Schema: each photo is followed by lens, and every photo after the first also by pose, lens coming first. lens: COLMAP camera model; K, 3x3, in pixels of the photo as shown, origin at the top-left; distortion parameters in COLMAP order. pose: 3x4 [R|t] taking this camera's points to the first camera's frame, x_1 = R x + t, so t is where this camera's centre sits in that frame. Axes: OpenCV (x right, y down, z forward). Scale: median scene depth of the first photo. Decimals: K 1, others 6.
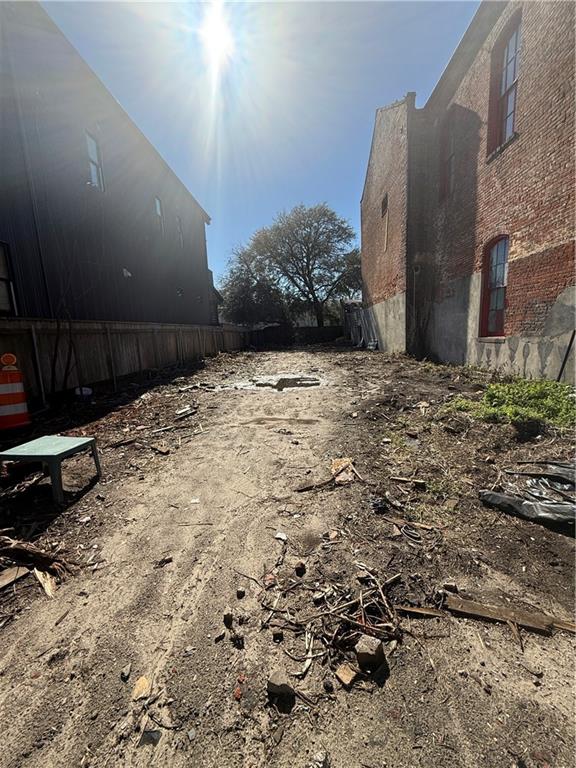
lens RADIAL K [[304.8, 0, 288.0], [0, 304.8, 384.0], [0, 0, 1]] dist [-0.001870, 0.000078]
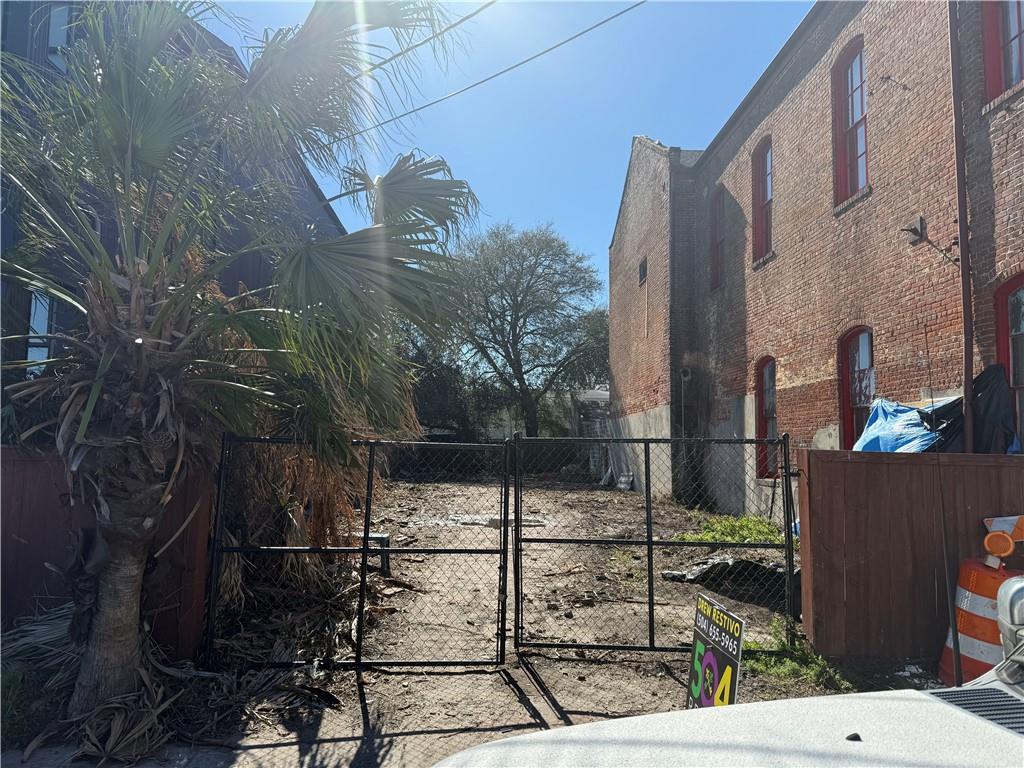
lens RADIAL K [[705.5, 0, 510.3], [0, 705.5, 403.2], [0, 0, 1]] dist [0.008400, -0.040202]
pose [[0.994214, 0.068395, 0.082831, -0.061220], [-0.047821, 0.972289, -0.228837, 0.044483], [-0.096187, 0.223552, 0.969934, -0.315043]]
